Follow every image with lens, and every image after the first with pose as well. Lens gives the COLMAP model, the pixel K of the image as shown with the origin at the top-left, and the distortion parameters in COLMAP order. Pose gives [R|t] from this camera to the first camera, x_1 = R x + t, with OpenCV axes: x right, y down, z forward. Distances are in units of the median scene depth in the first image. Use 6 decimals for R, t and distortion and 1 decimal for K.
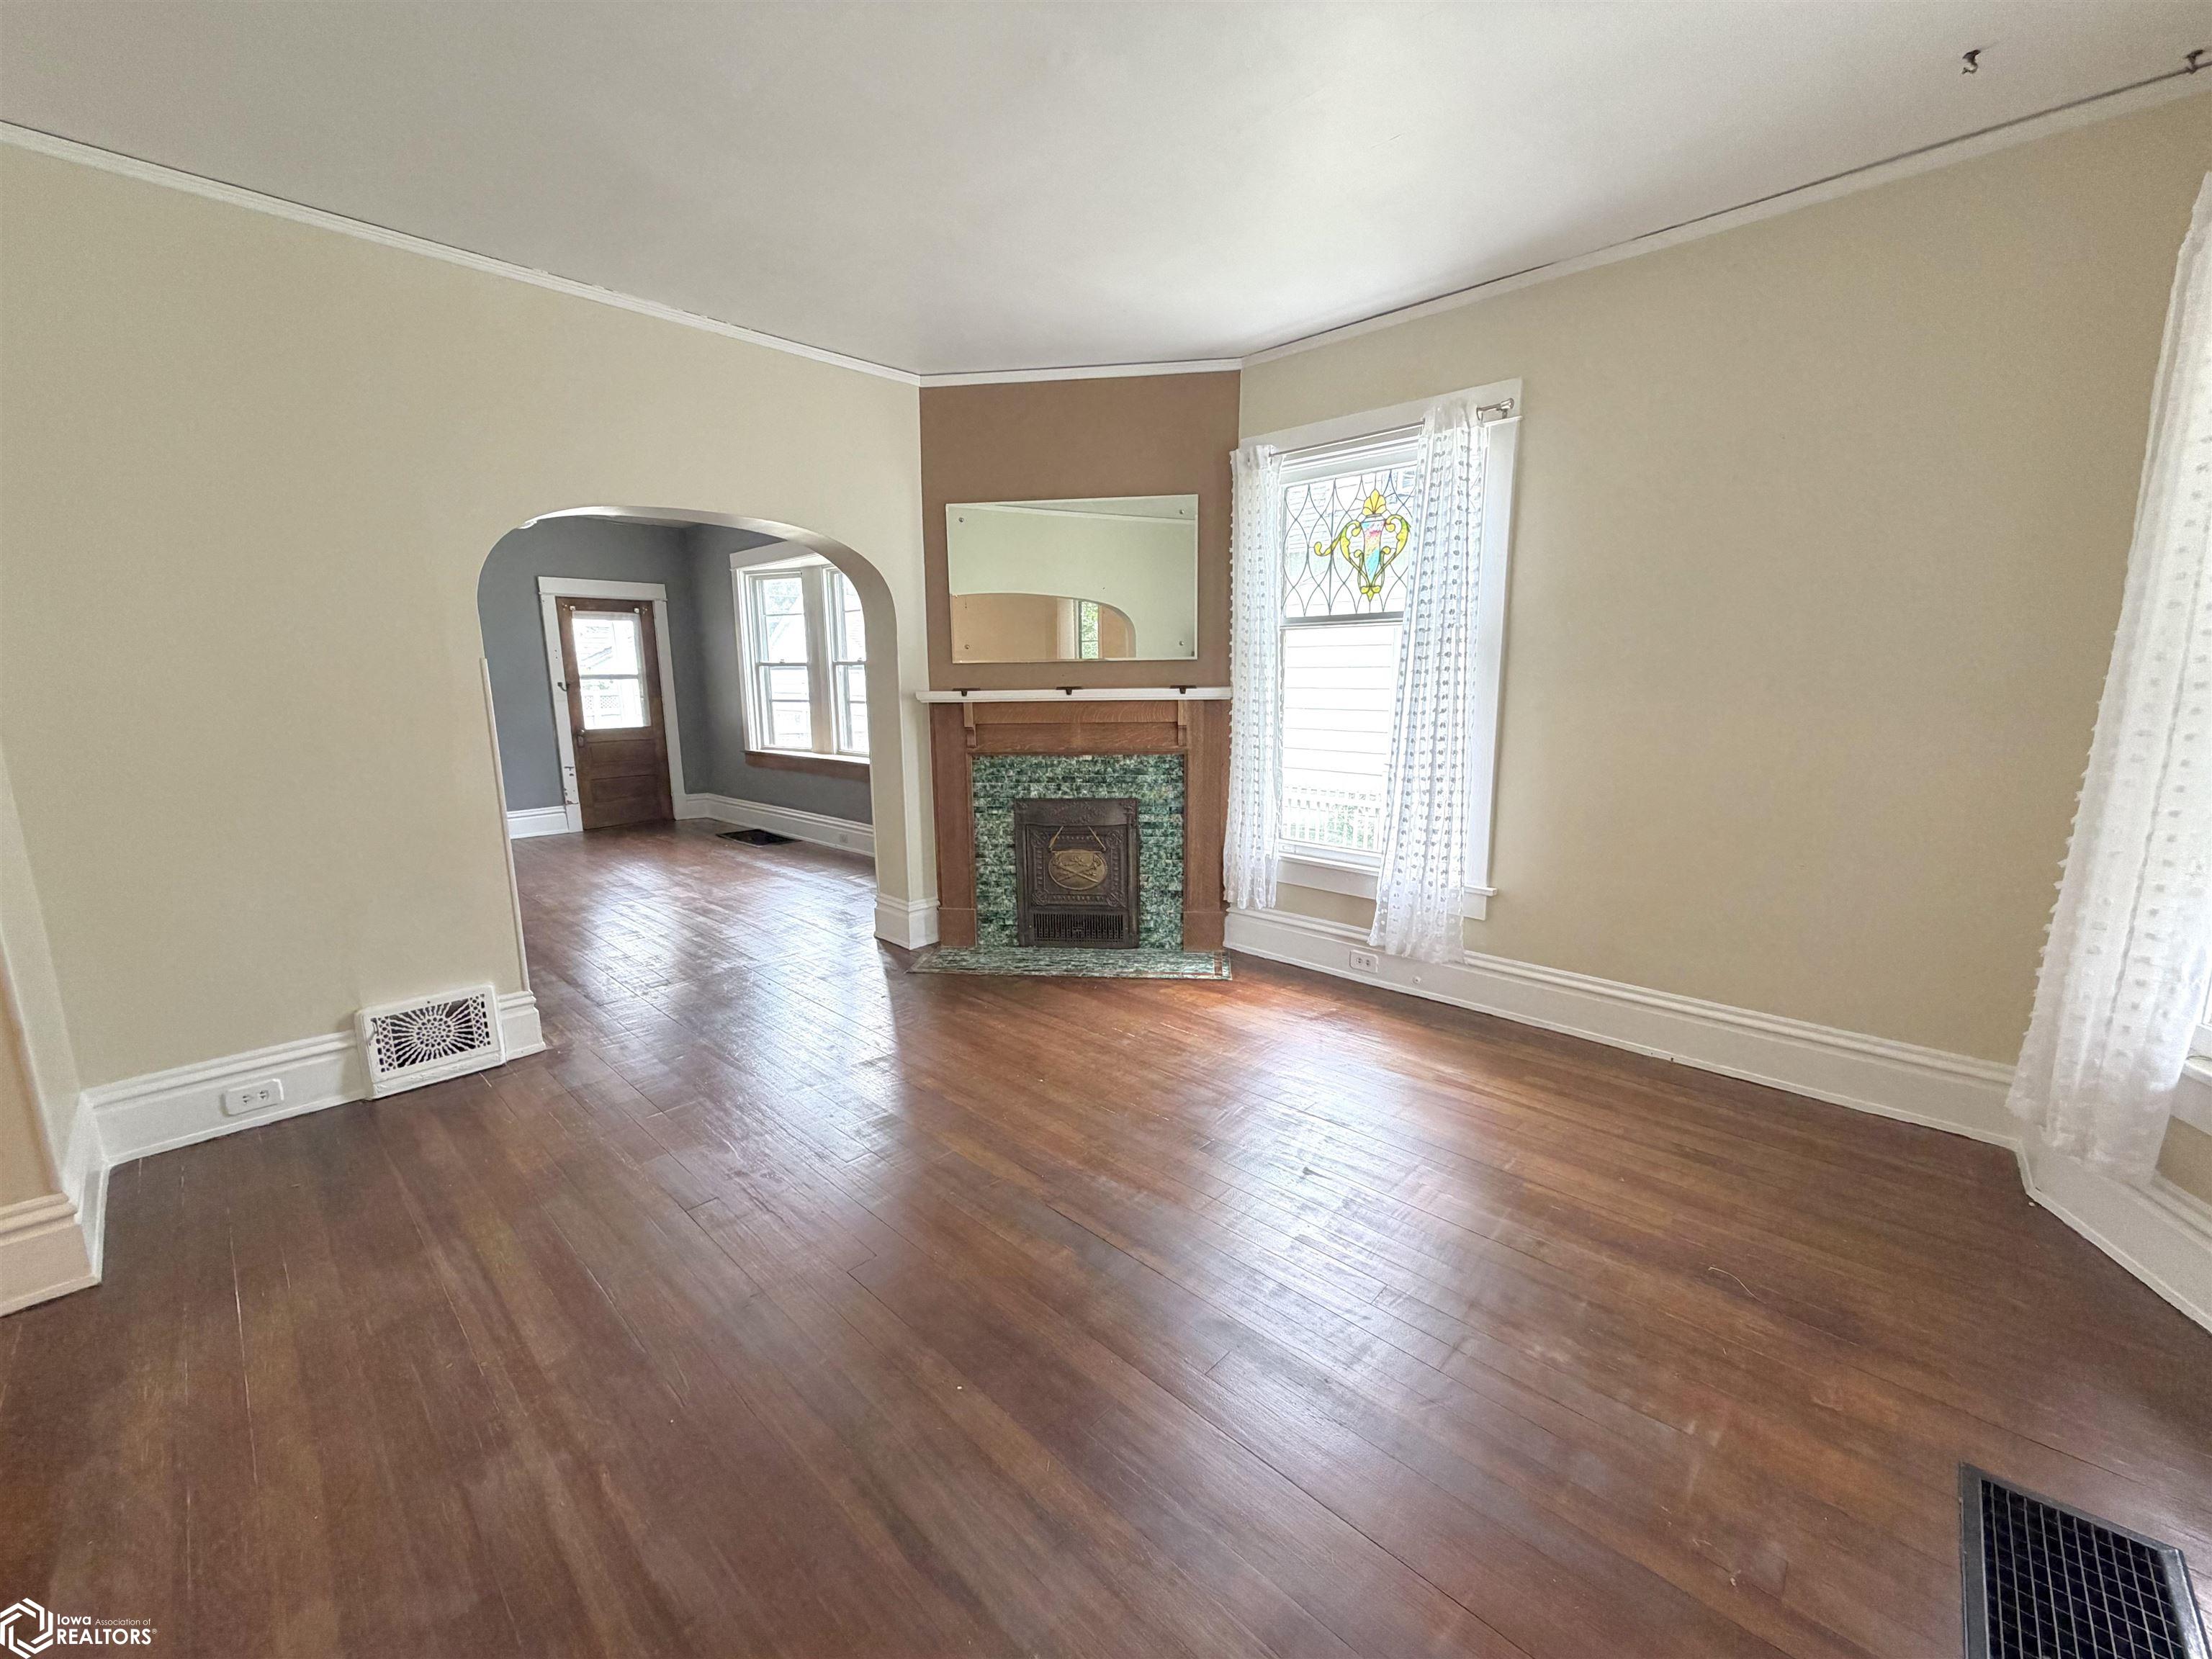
lens RADIAL K [[875.6, 0, 1091.6], [0, 875.6, 830.3], [0, 0, 1]] dist [-0.019291, 0.000094]
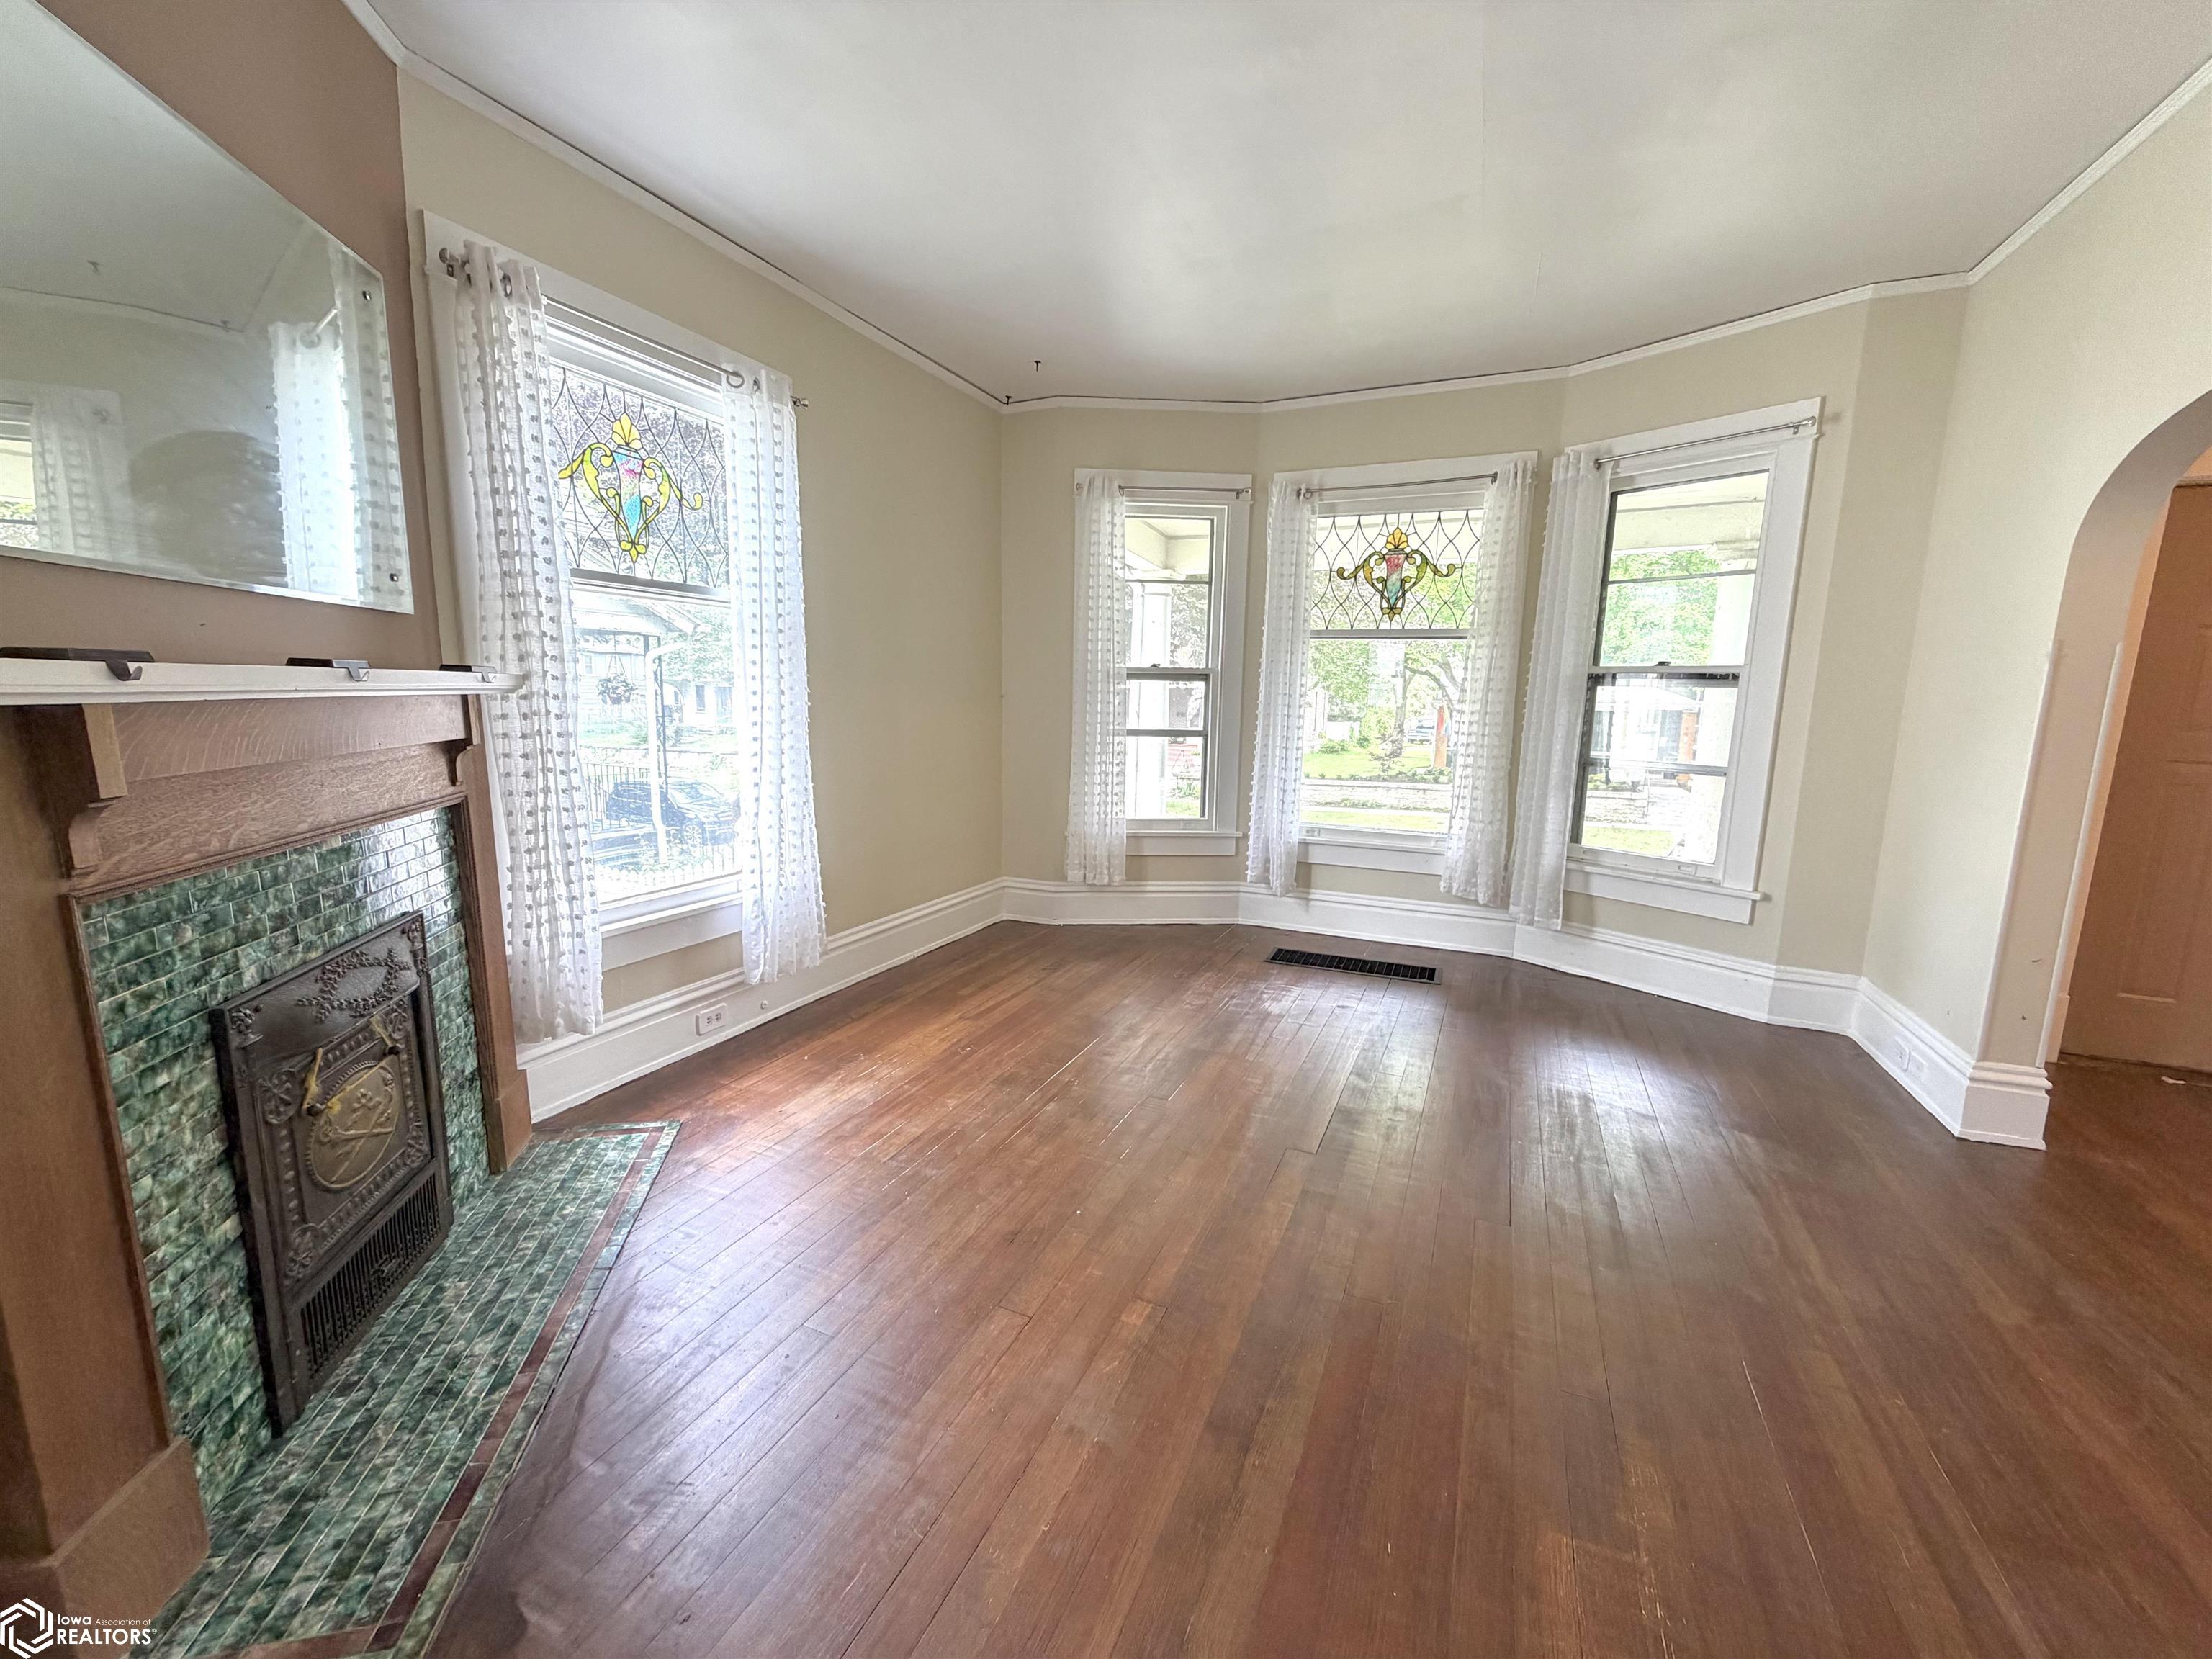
lens RADIAL K [[875.6, 0, 1091.6], [0, 875.6, 830.3], [0, 0, 1]] dist [-0.019291, 0.000094]
pose [[-0.326746, -0.139971, 0.934690, -0.505379], [0.162237, 0.965986, 0.201372, -0.117379], [-0.931083, 0.217439, -0.292924, 0.837755]]
